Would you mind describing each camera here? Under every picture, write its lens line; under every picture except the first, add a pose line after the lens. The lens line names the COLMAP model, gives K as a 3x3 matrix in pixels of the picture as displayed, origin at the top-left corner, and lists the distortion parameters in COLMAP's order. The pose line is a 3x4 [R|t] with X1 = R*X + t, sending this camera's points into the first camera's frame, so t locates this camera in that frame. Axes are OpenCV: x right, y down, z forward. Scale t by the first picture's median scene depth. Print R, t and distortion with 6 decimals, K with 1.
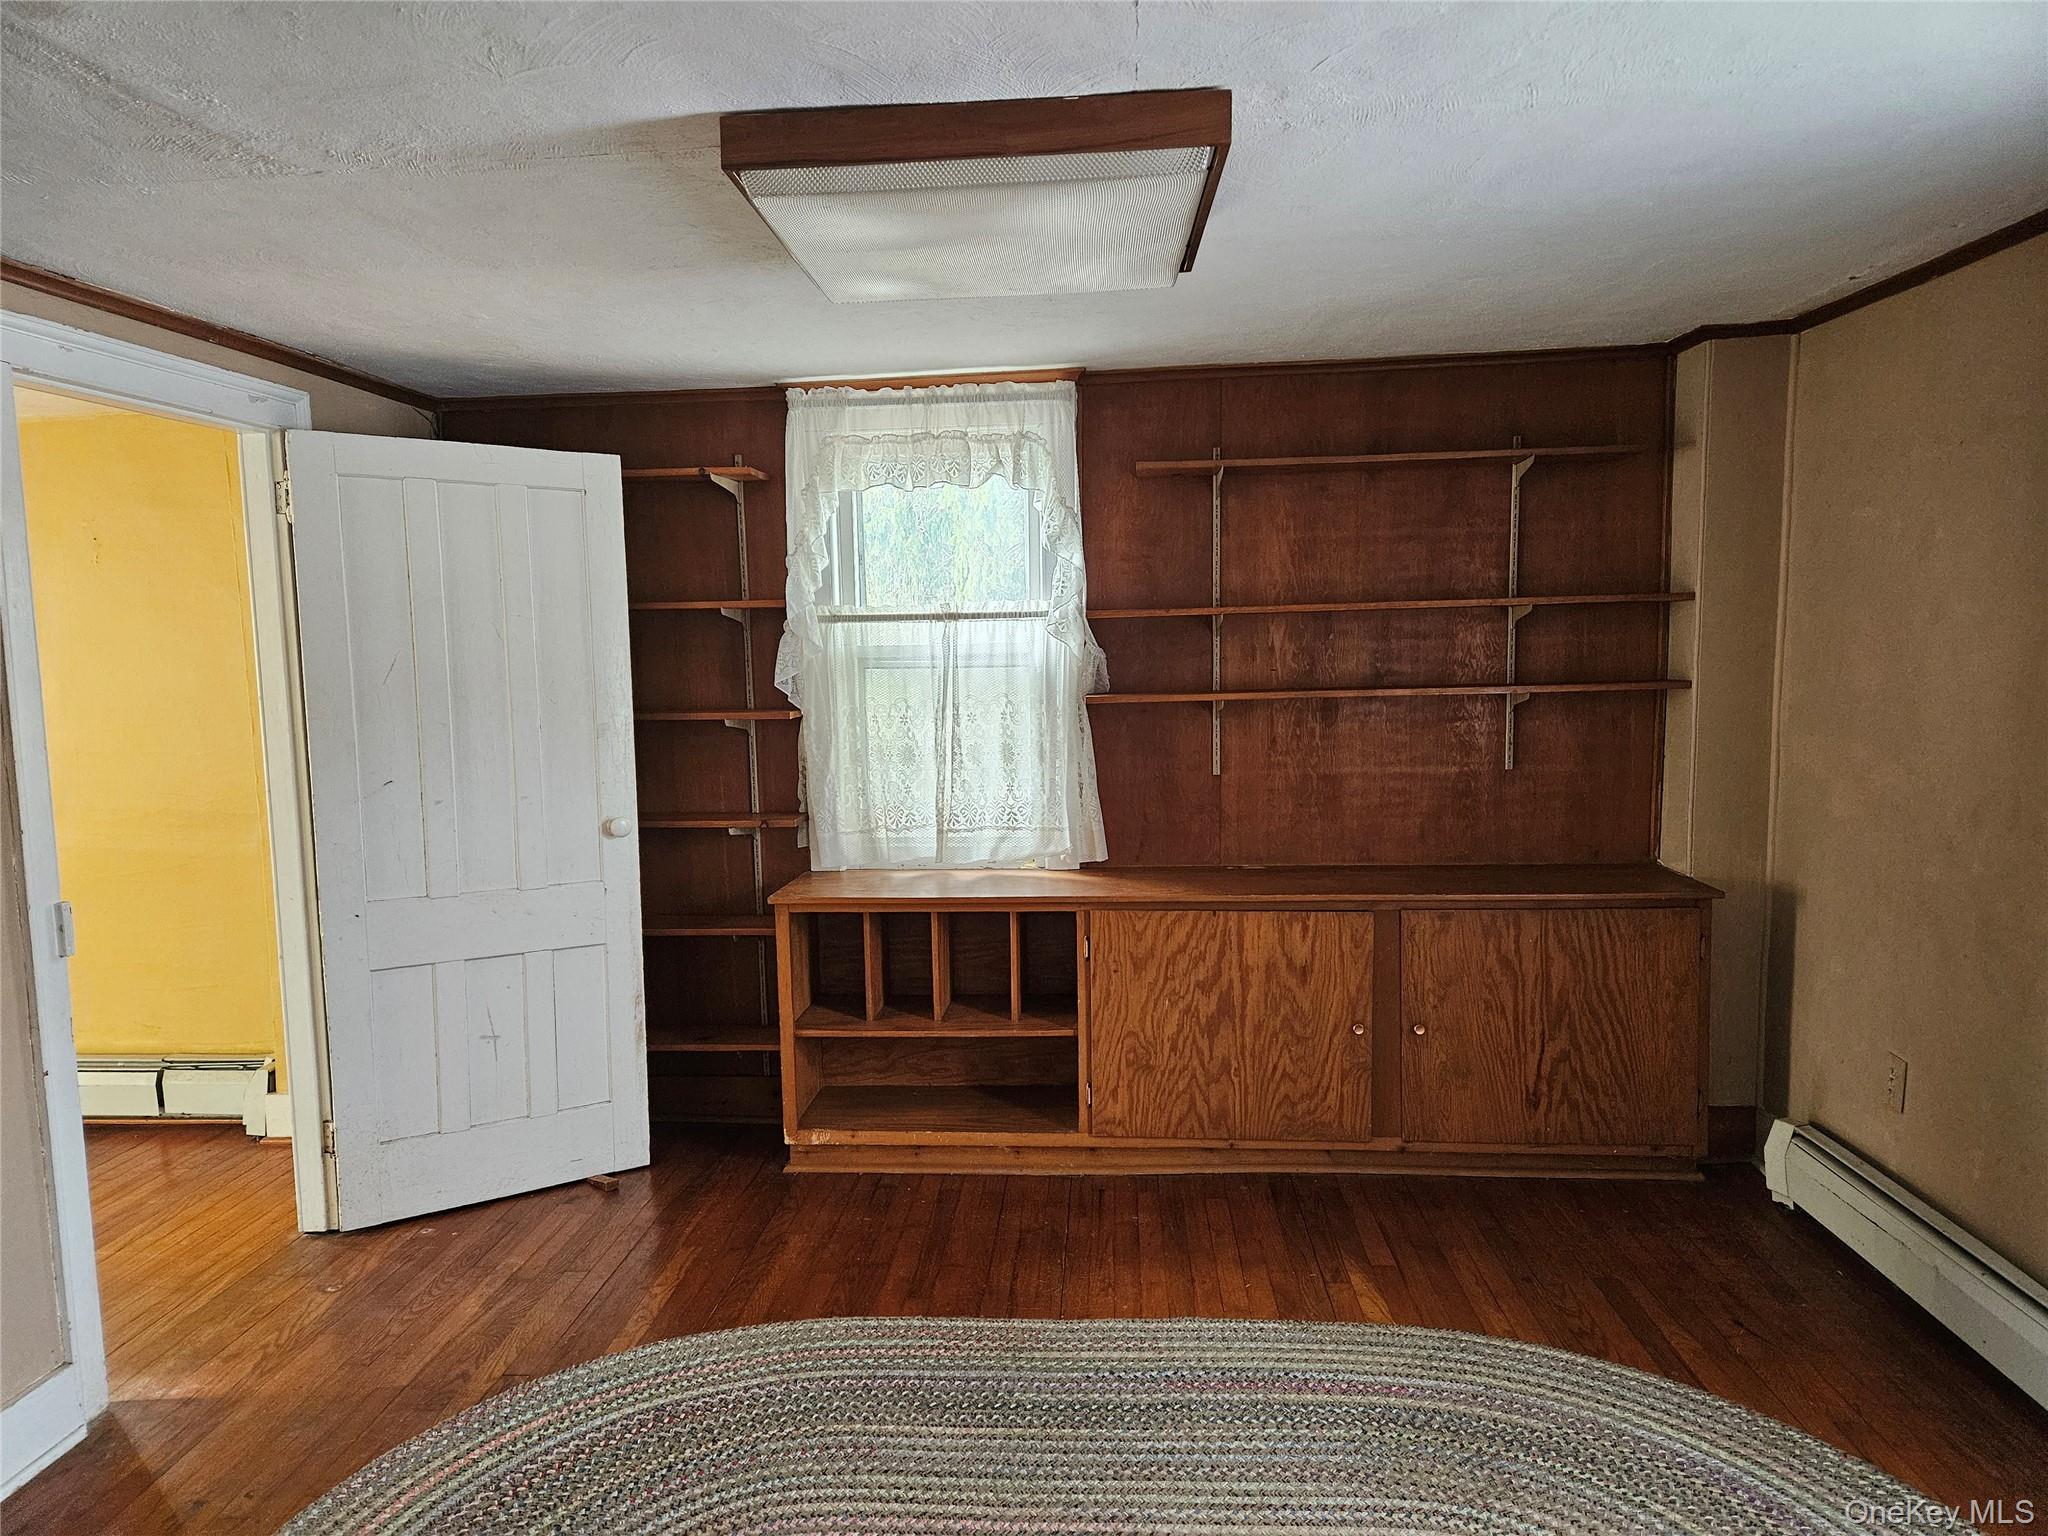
lens RADIAL K [[1211.4, 0, 1009.9], [0, 1211.4, 768.6], [0, 0, 1]] dist [0.025245, -0.000203]
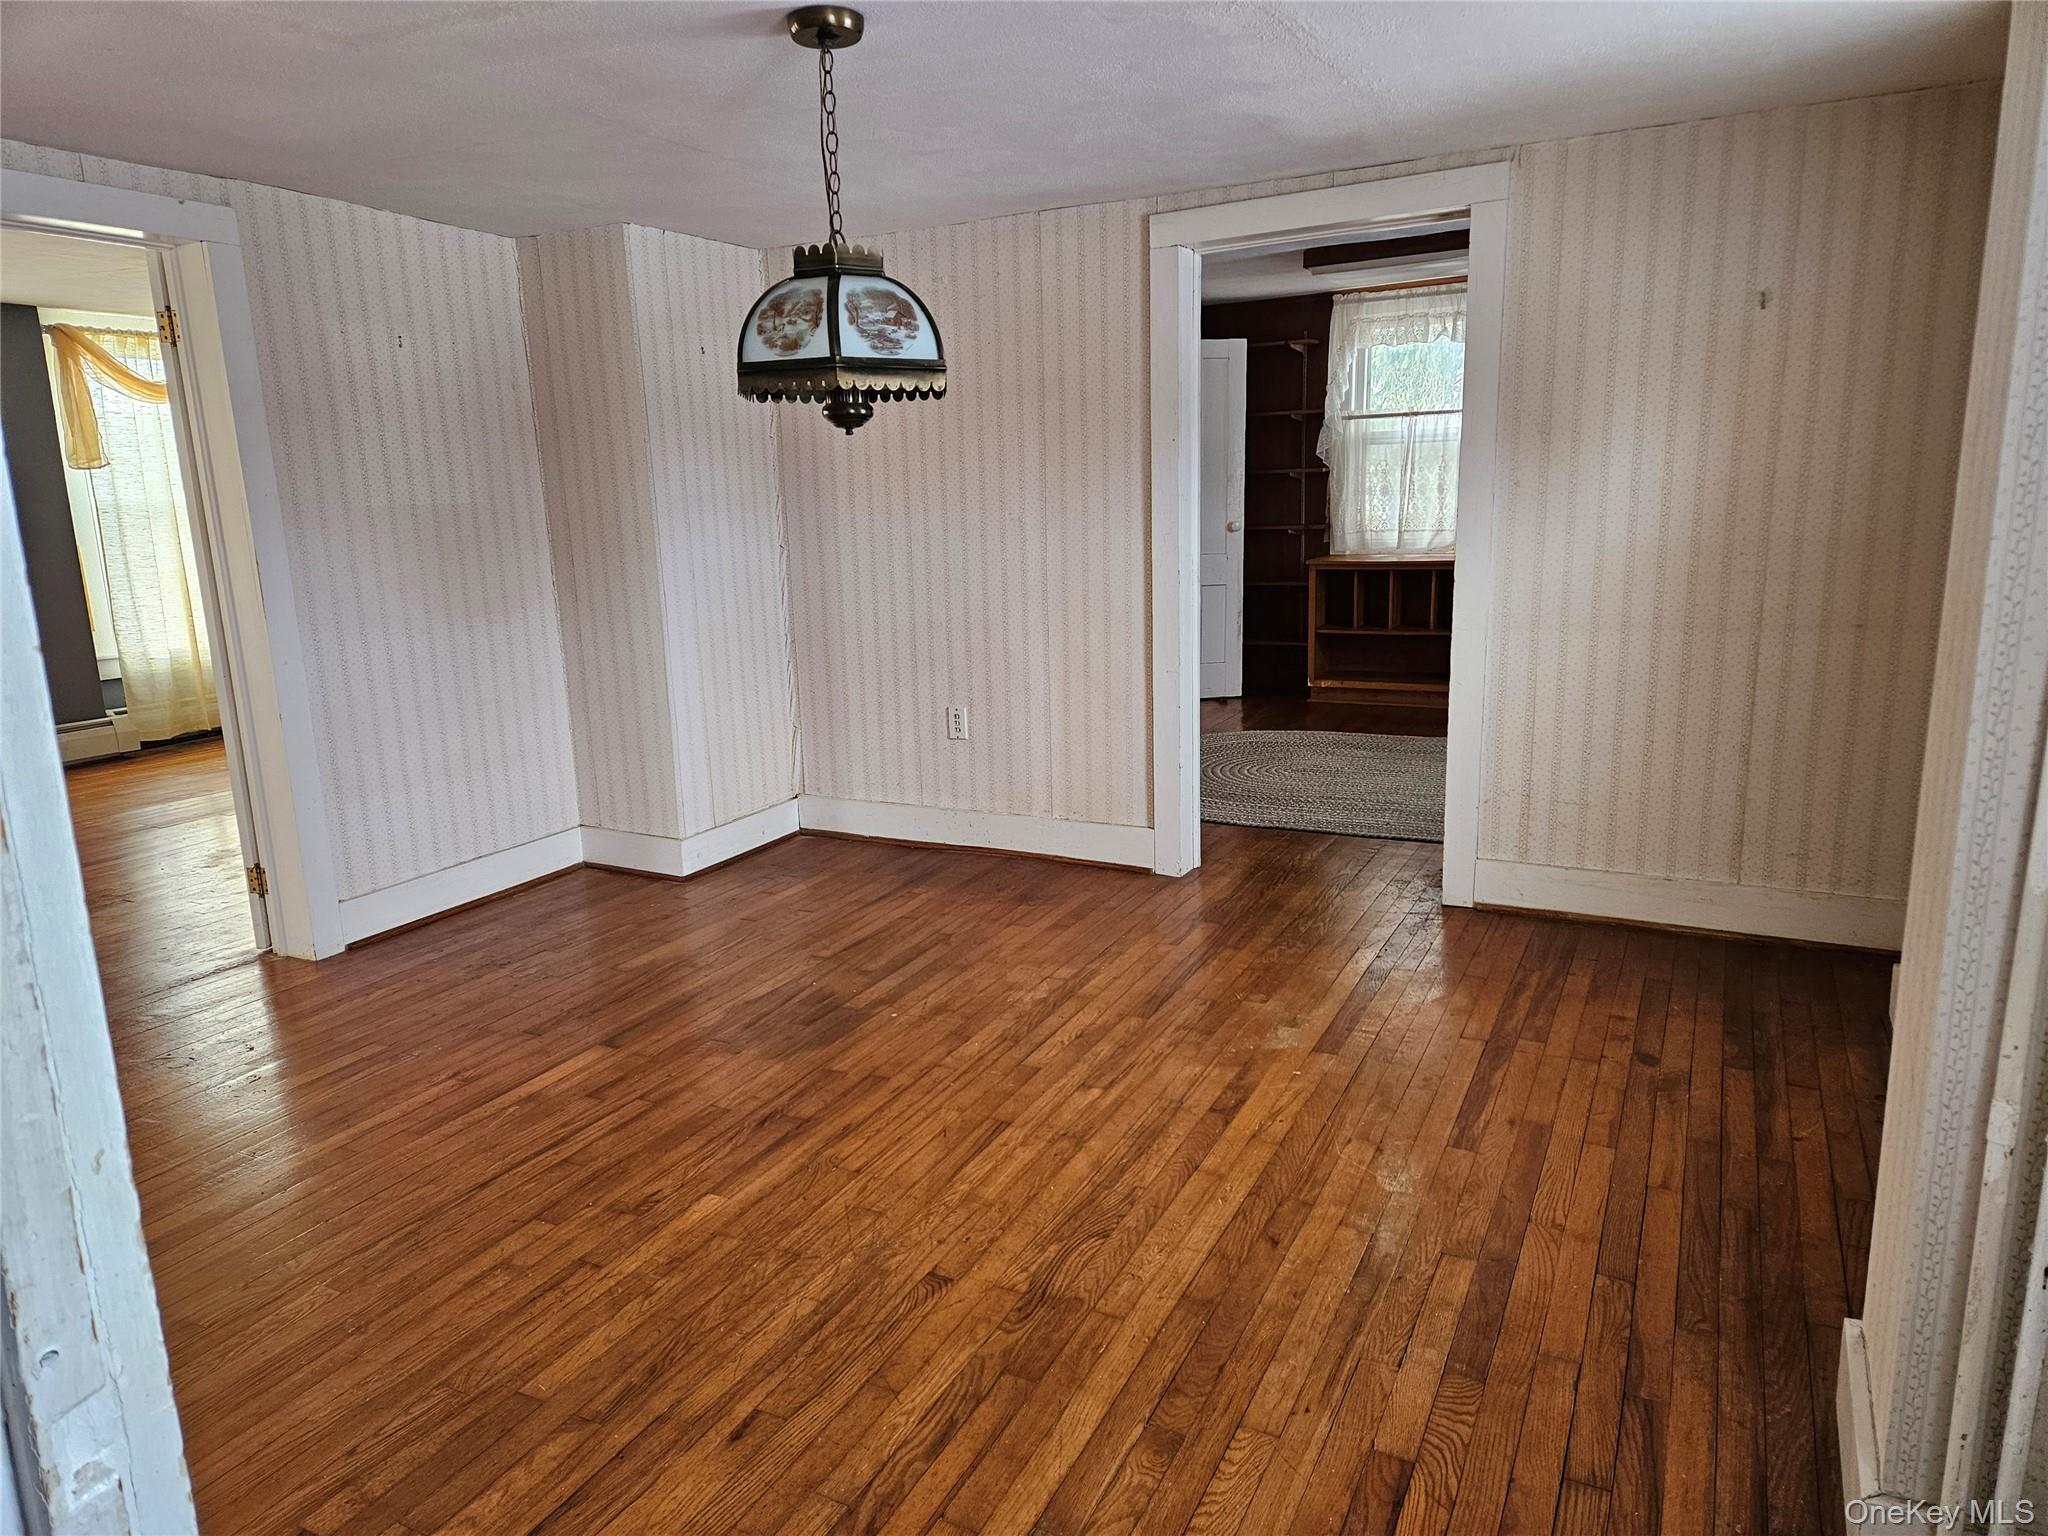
lens RADIAL K [[1211.4, 0, 1009.9], [0, 1211.4, 768.6], [0, 0, 1]] dist [0.025245, -0.000203]
pose [[0.913065, 0.082084, -0.399467, 0.179785], [-0.019097, 0.987066, 0.159175, 0.129632], [0.407366, -0.137709, 0.902823, -1.042918]]
